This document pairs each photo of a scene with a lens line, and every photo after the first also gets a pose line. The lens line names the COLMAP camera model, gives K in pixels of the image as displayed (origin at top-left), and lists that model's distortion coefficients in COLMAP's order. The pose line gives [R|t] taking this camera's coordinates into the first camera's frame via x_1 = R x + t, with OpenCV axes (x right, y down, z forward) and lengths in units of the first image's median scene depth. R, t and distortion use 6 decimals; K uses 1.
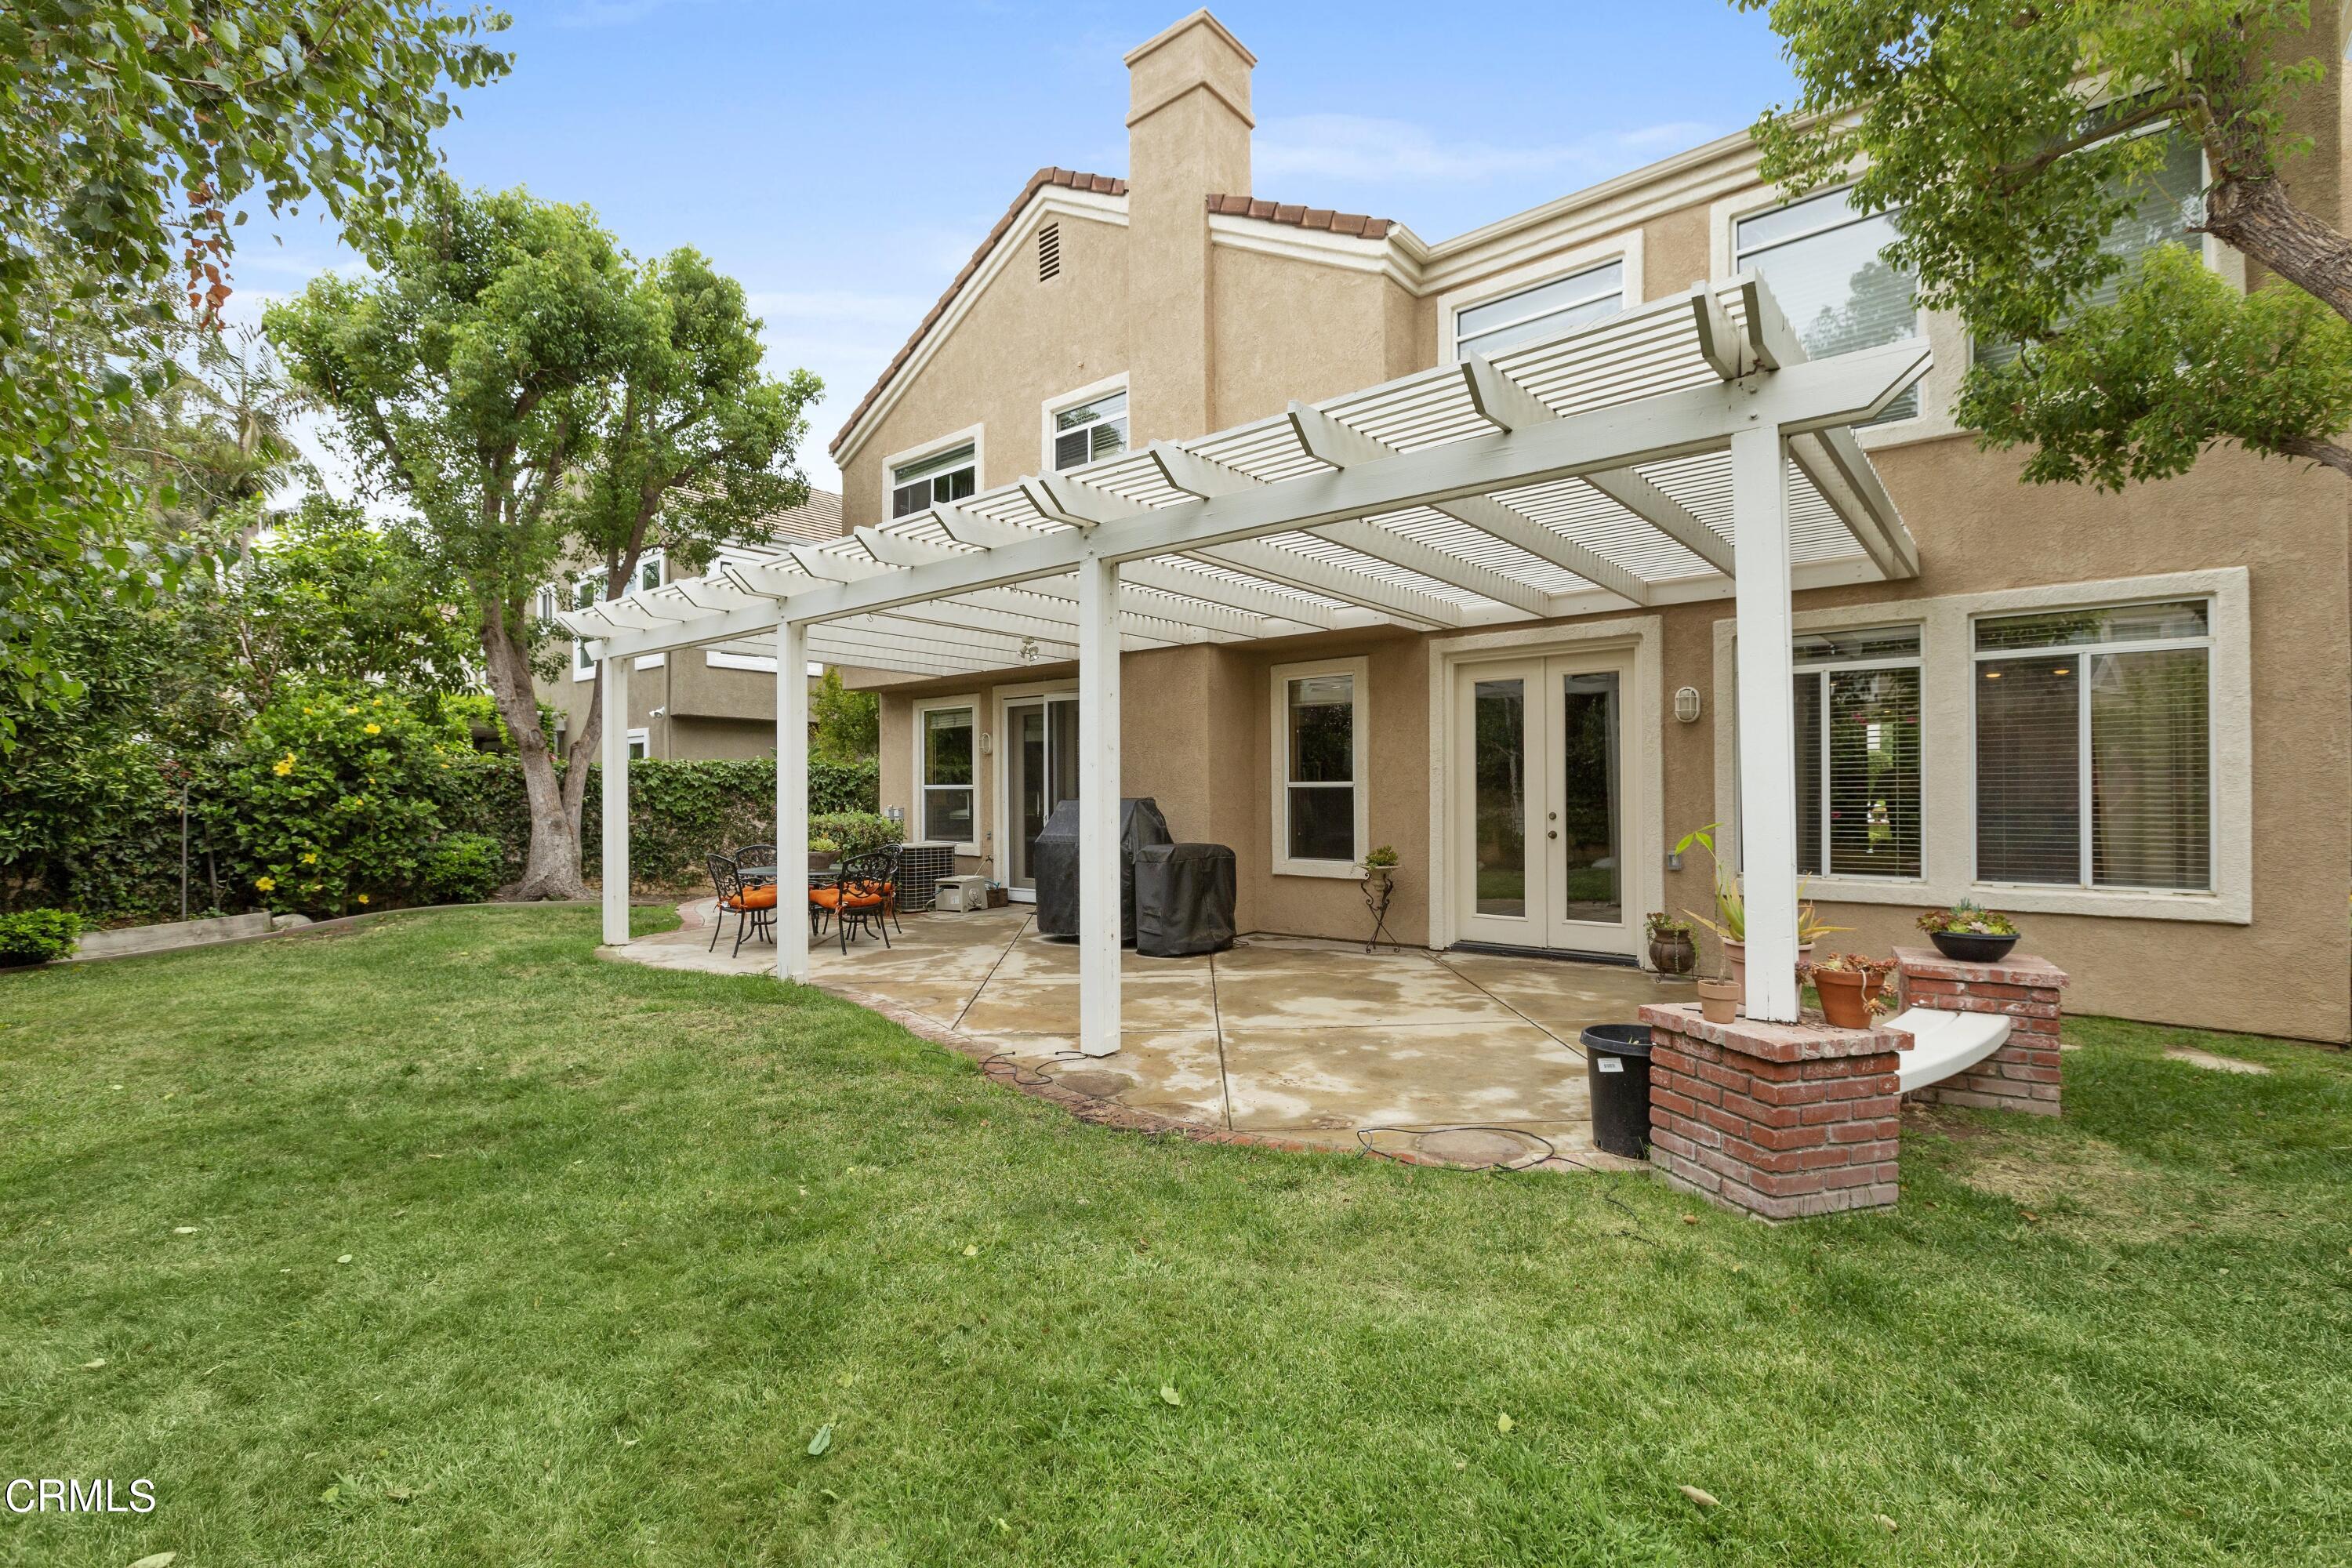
lens RADIAL K [[1036.9, 0, 1159.2], [0, 1036.9, 781.4], [0, 0, 1]] dist [-0.004500, 0.000416]
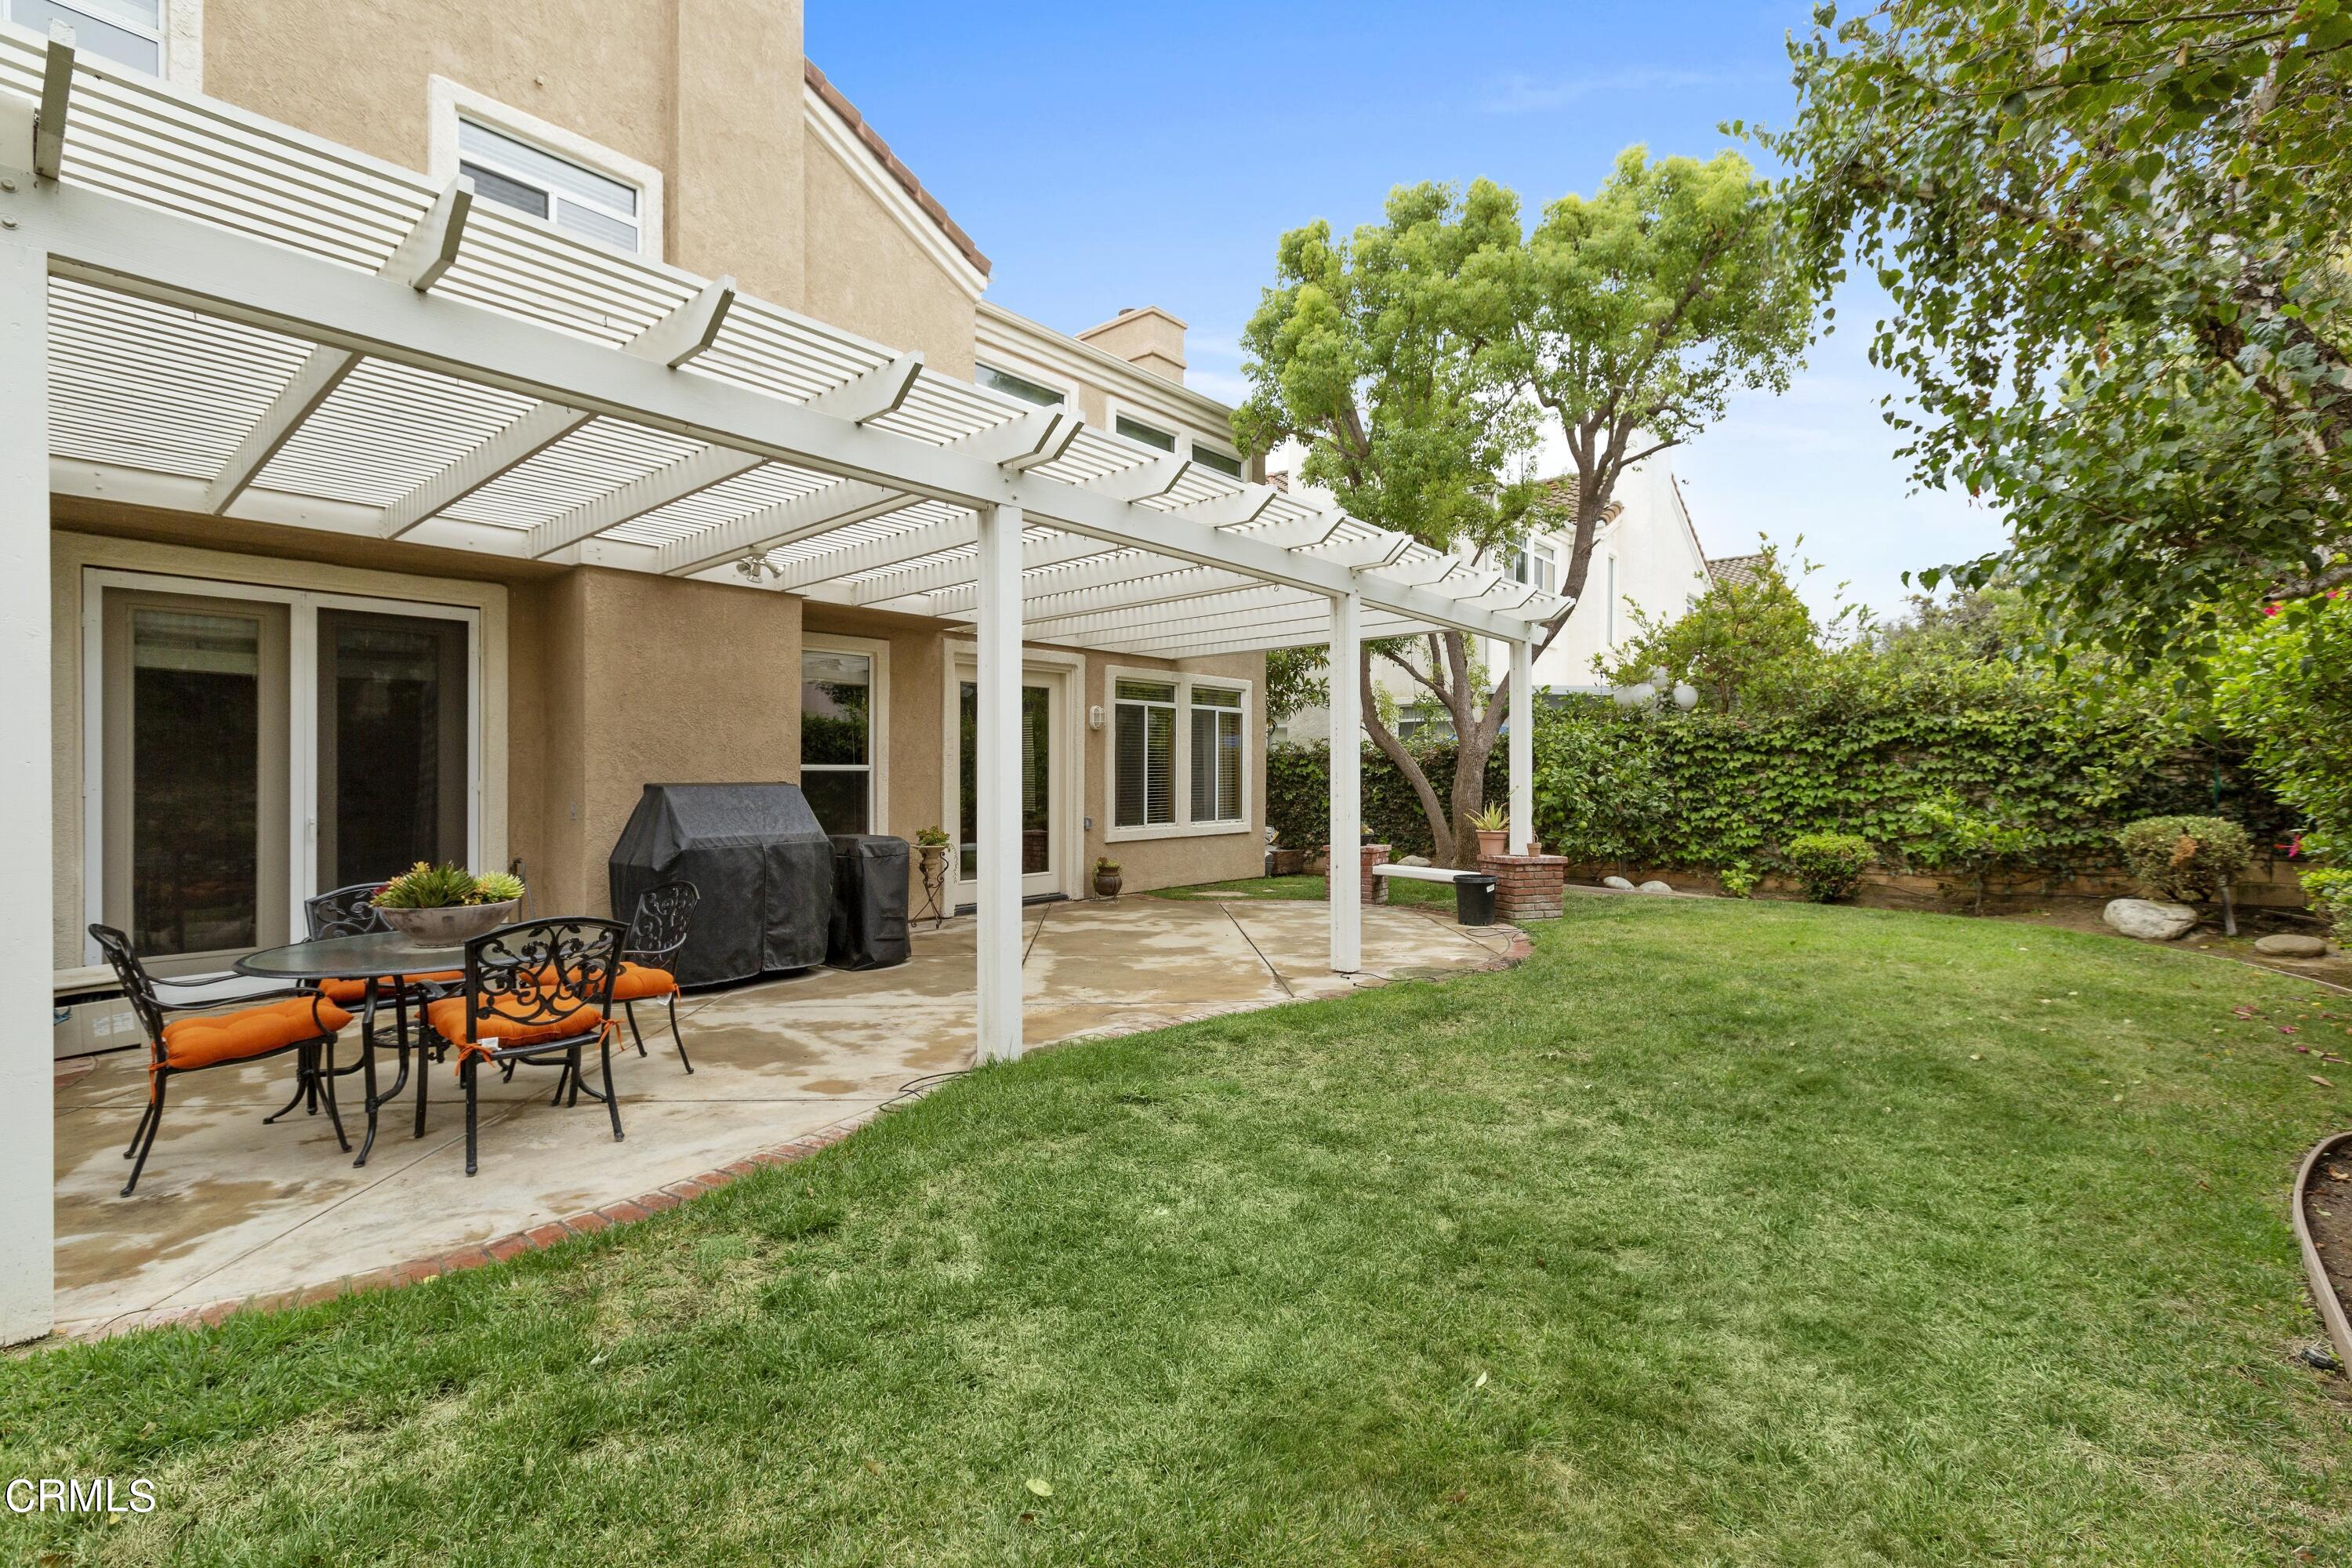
lens RADIAL K [[1036.9, 0, 1174.6], [0, 1036.9, 786.9], [0, 0, 1]] dist [-0.004500, 0.000416]
pose [[-0.004633, 0.000632, 0.999989, -1.059351], [0.000843, 0.999999, -0.000628, 0.028987], [-0.999989, 0.000840, -0.004634, 0.955924]]
